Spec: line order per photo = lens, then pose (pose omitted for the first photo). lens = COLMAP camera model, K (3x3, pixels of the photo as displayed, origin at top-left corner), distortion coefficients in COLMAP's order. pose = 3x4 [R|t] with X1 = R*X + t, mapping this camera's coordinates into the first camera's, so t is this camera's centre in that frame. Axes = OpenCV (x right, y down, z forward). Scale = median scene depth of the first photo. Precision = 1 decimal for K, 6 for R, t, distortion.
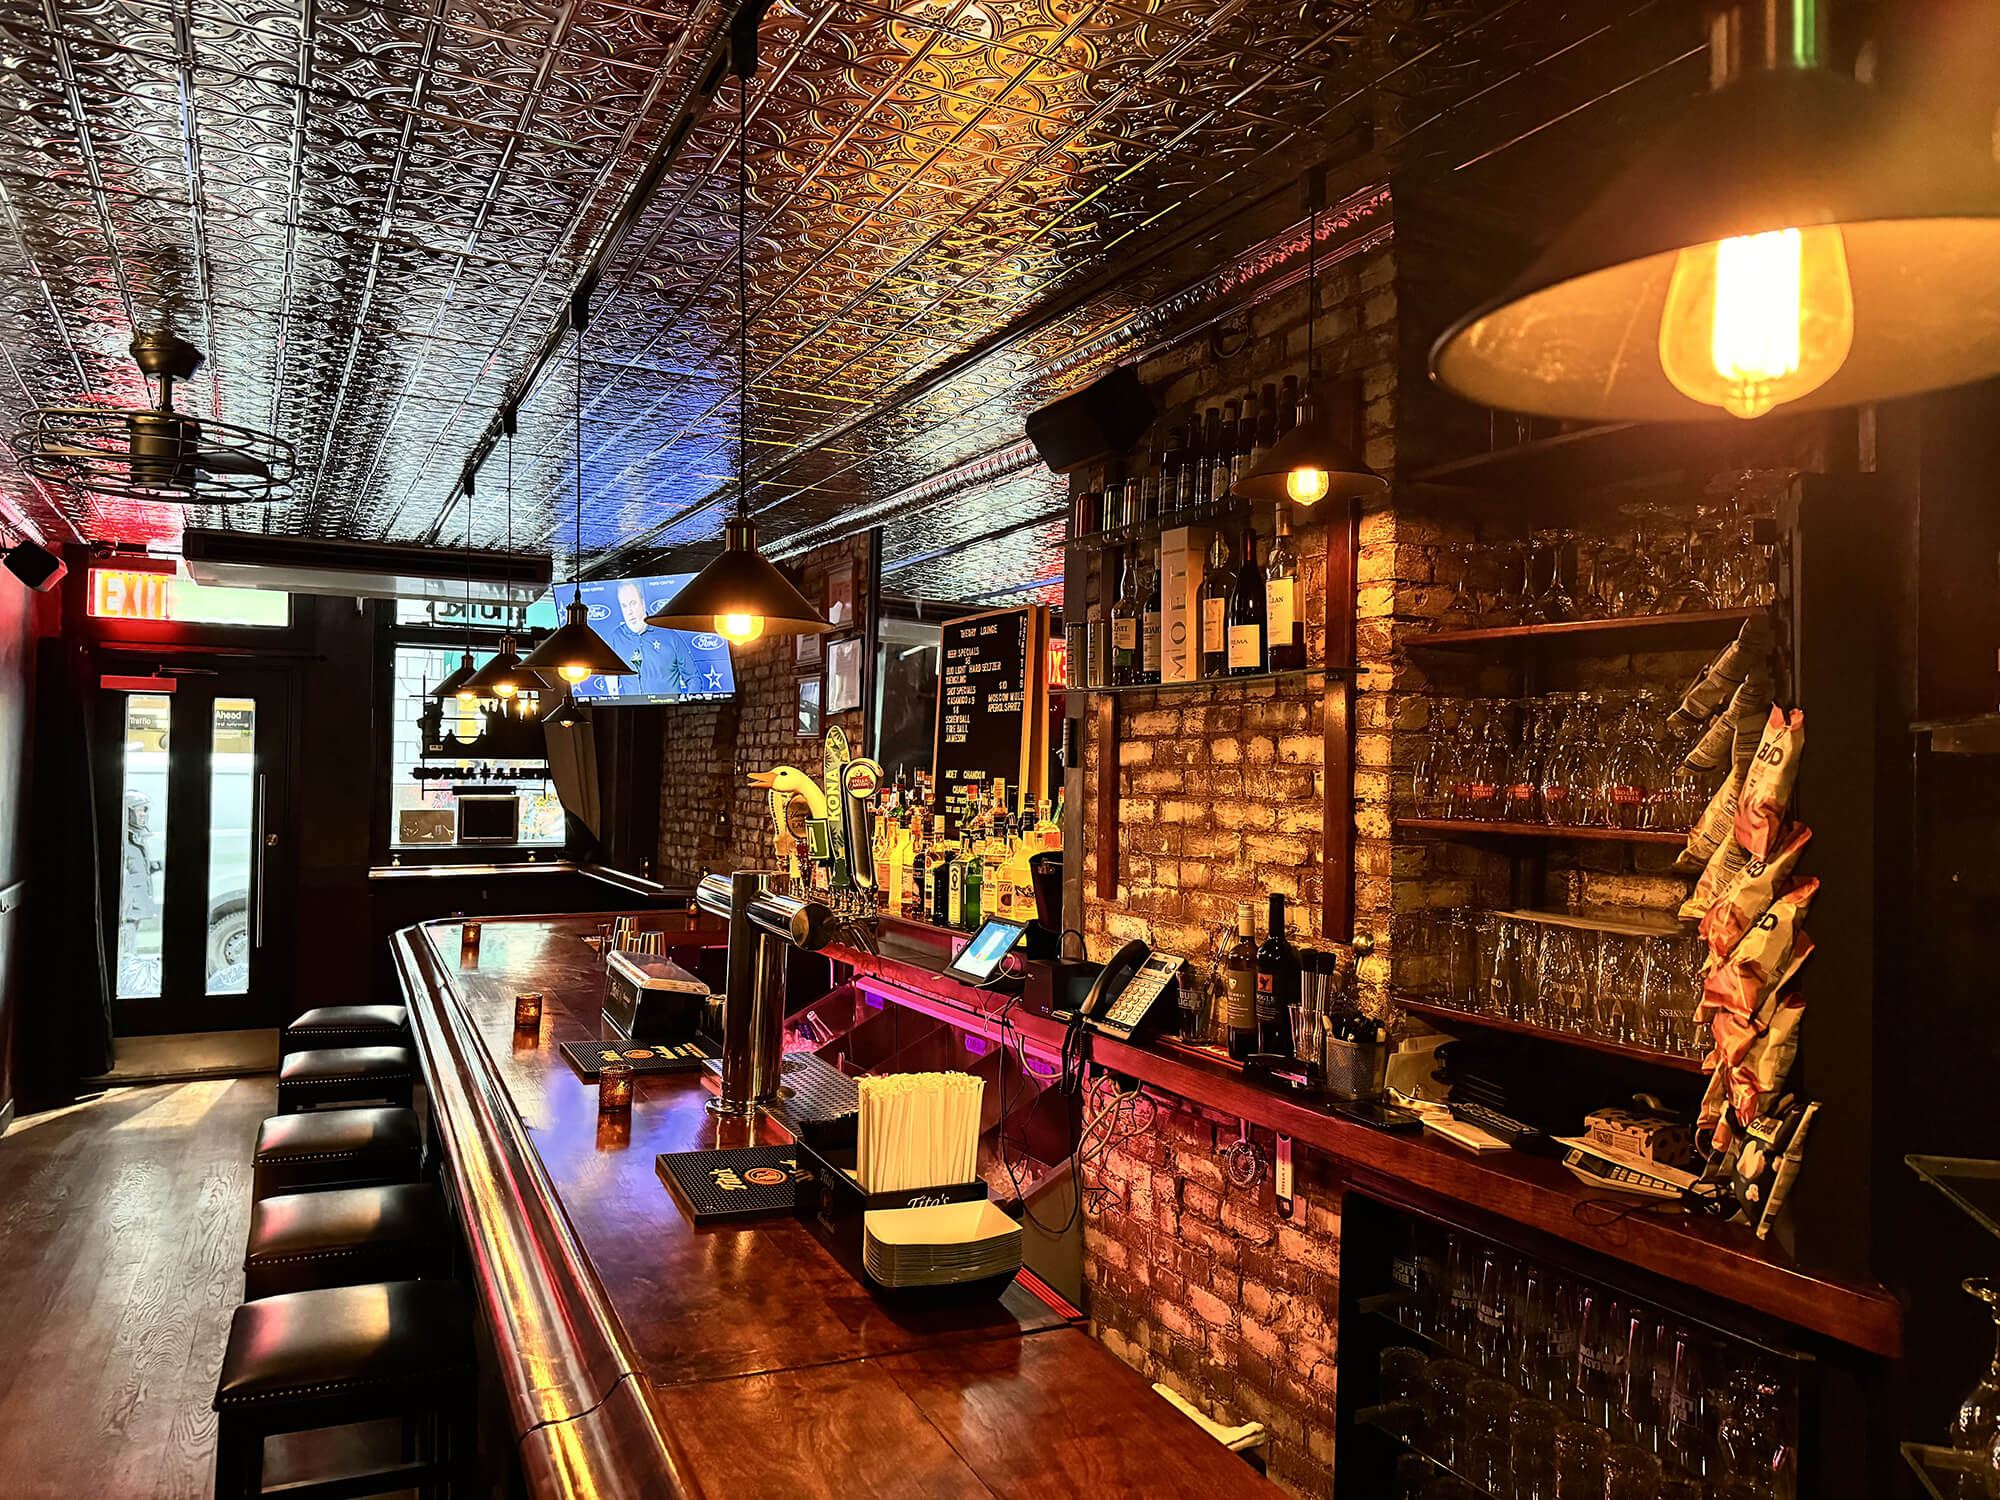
lens RADIAL K [[1371.5, 0, 990.4], [0, 1371.5, 741.3], [0, 0, 1]] dist [-0.011739, -0.003157]
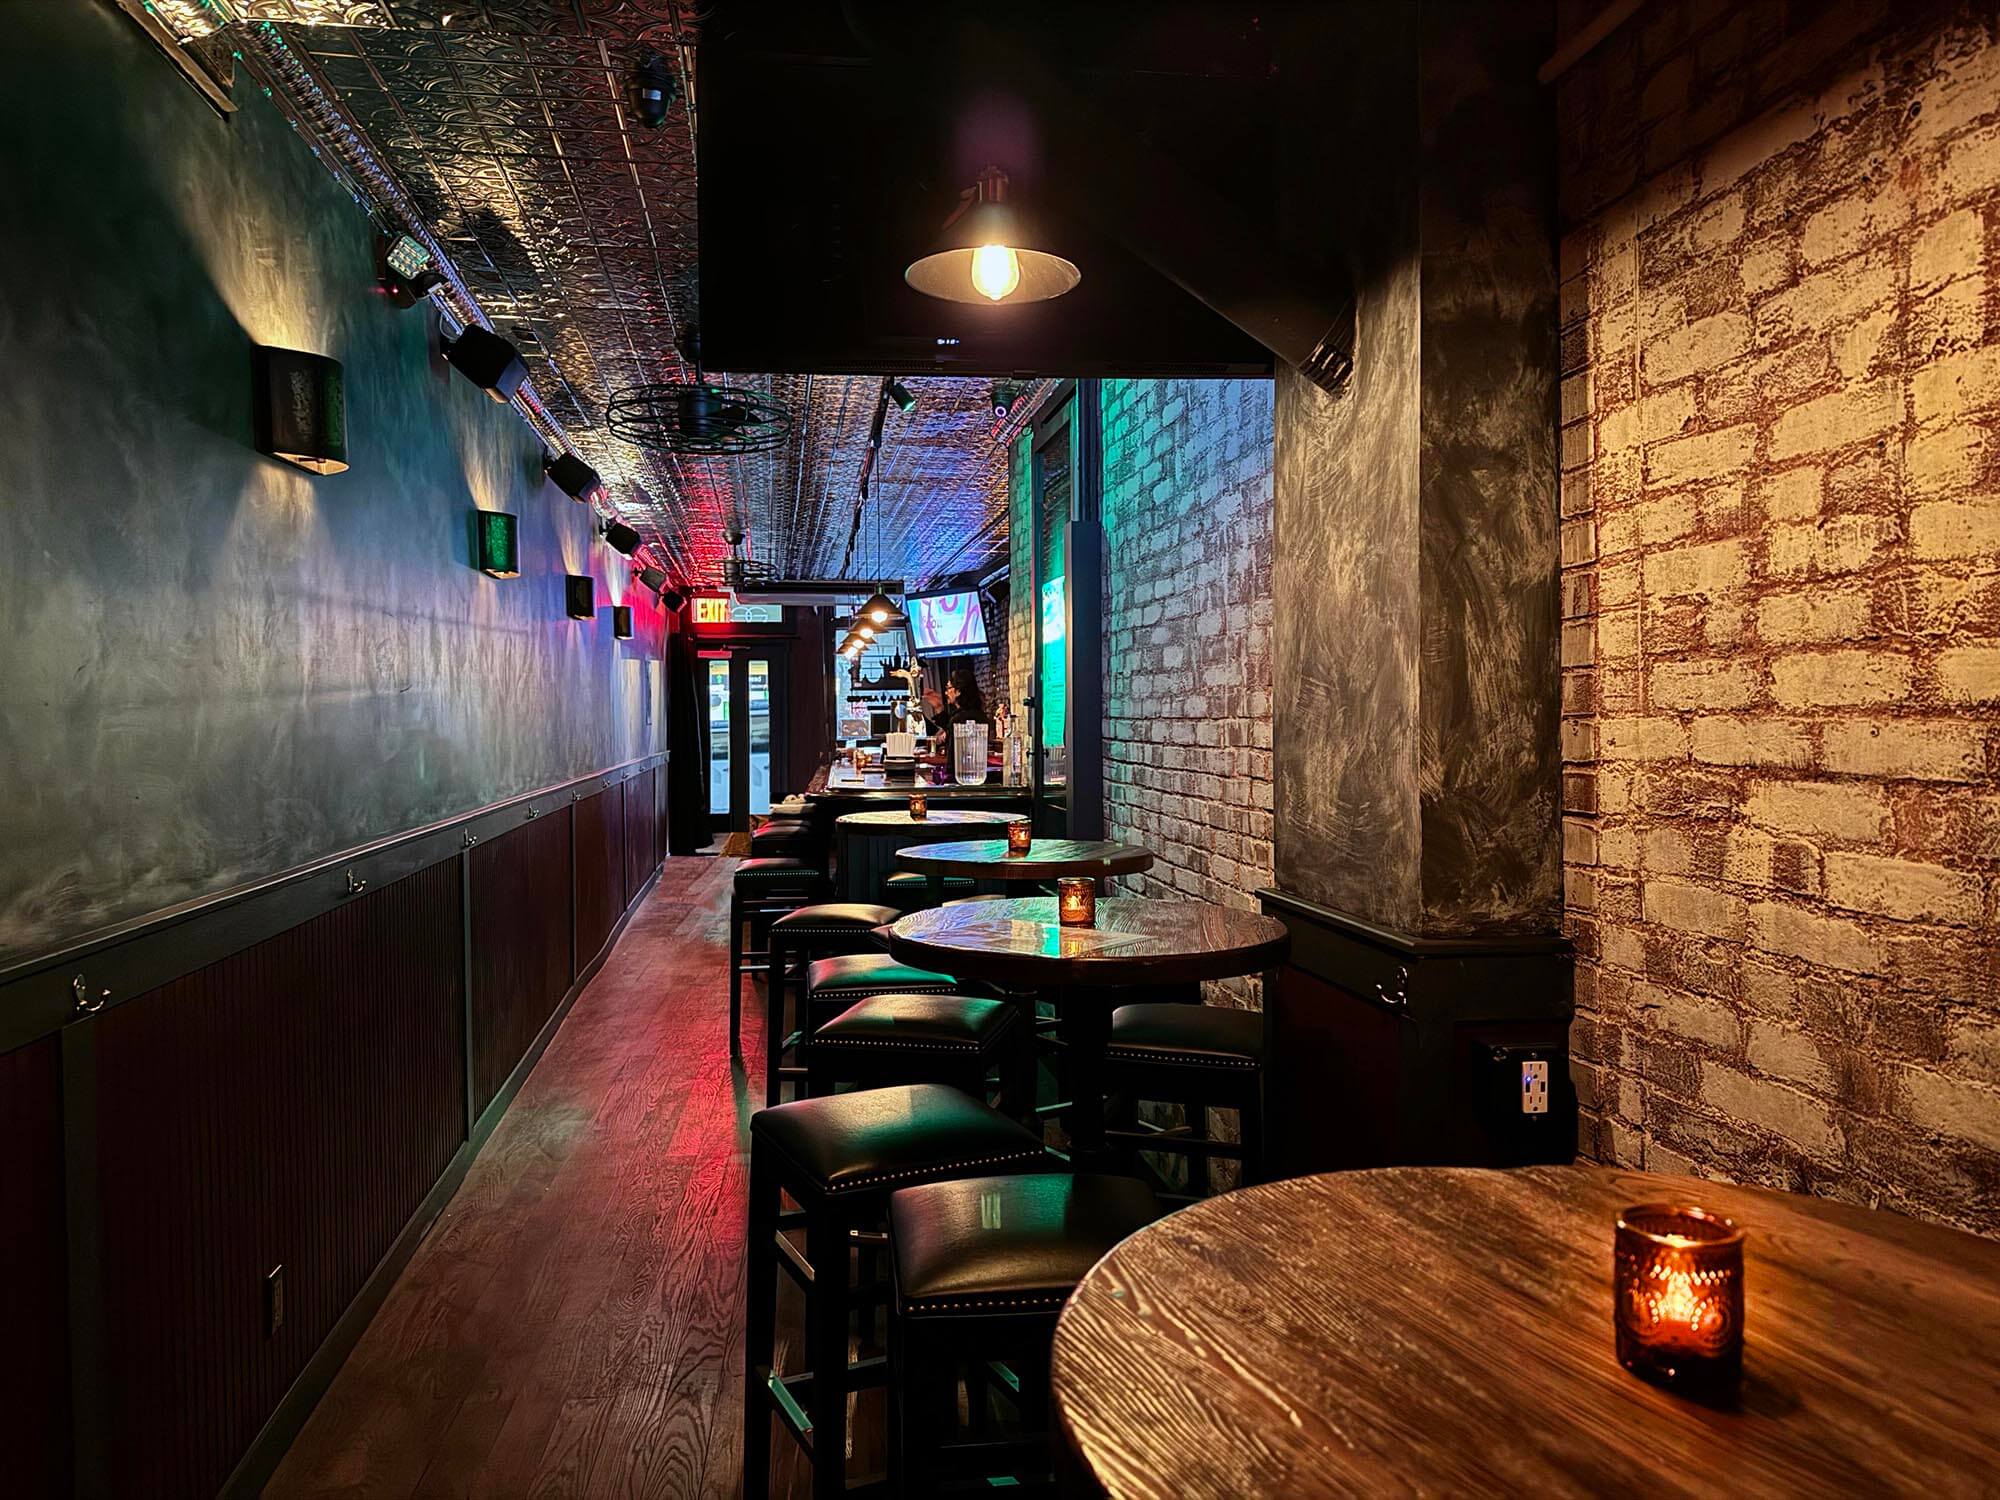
lens RADIAL K [[1371.5, 0, 1004.8], [0, 1371.5, 747.7], [0, 0, 1]] dist [-0.011739, -0.003157]
pose [[0.946569, -0.013479, -0.322219, 0.385910], [0.024263, 0.999271, 0.029477, 0.041045], [0.321587, -0.035720, 0.946206, -0.702643]]
